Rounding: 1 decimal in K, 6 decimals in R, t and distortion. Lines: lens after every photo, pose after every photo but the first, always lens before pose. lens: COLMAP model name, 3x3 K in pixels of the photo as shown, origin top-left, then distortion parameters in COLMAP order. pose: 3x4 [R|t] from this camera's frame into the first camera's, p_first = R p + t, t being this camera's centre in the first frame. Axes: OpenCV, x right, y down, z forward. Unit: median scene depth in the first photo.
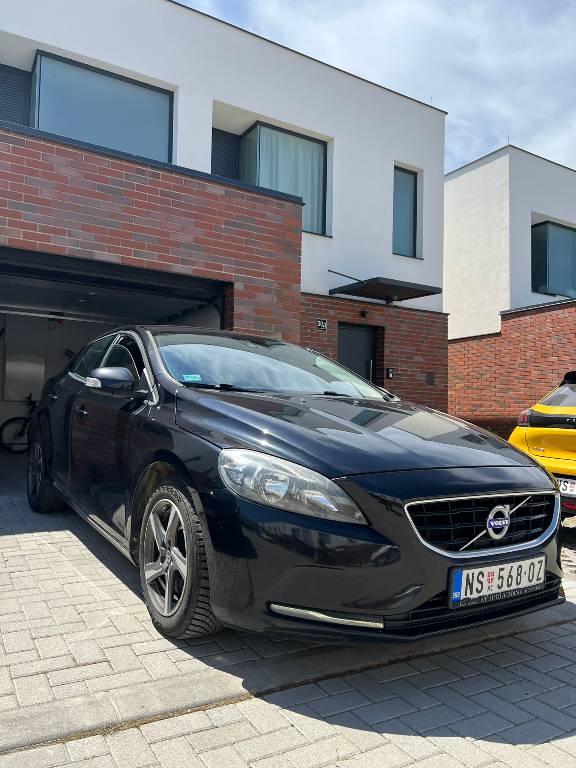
lens RADIAL K [[581.8, 0, 295.1], [0, 581.8, 382.9], [0, 0, 1]] dist [0.013692, -0.027003]
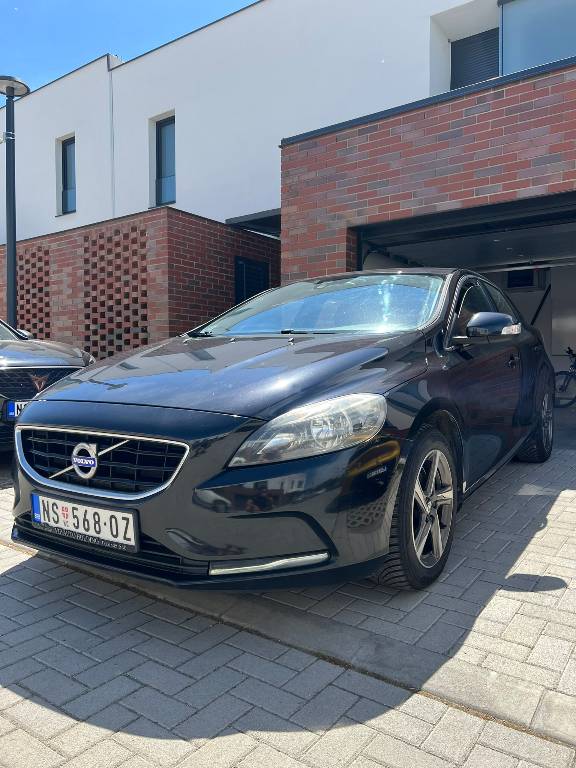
lens RADIAL K [[581.8, 0, 287.4], [0, 581.8, 387.7], [0, 0, 1]] dist [0.013692, -0.027003]
pose [[0.391821, 0.004638, -0.920030, 1.284025], [0.066768, 0.997207, 0.033462, 0.108778], [0.917616, -0.074539, 0.390417, 0.907630]]
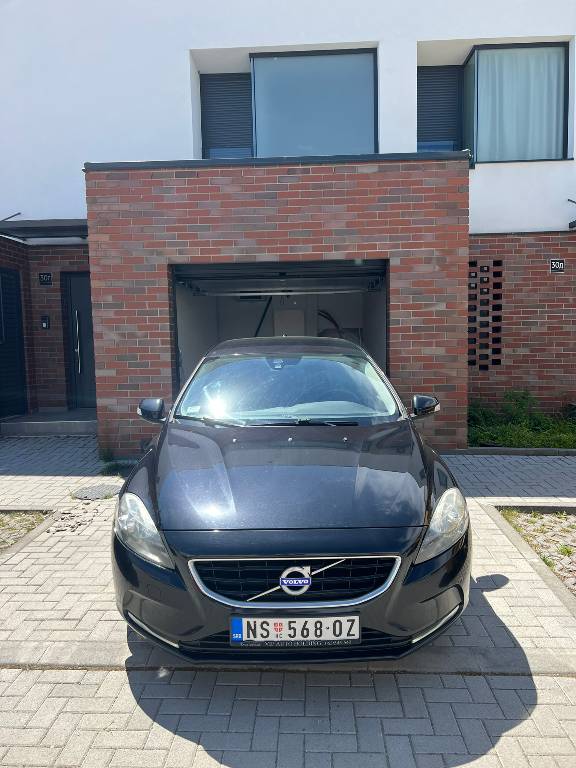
lens RADIAL K [[581.8, 0, 288.7], [0, 581.8, 382.6], [0, 0, 1]] dist [0.013692, -0.027003]
pose [[0.834366, 0.000191, -0.551211, 0.924921], [0.074560, 0.990770, 0.113205, -0.261114], [0.546145, -0.135553, 0.826651, 0.106626]]
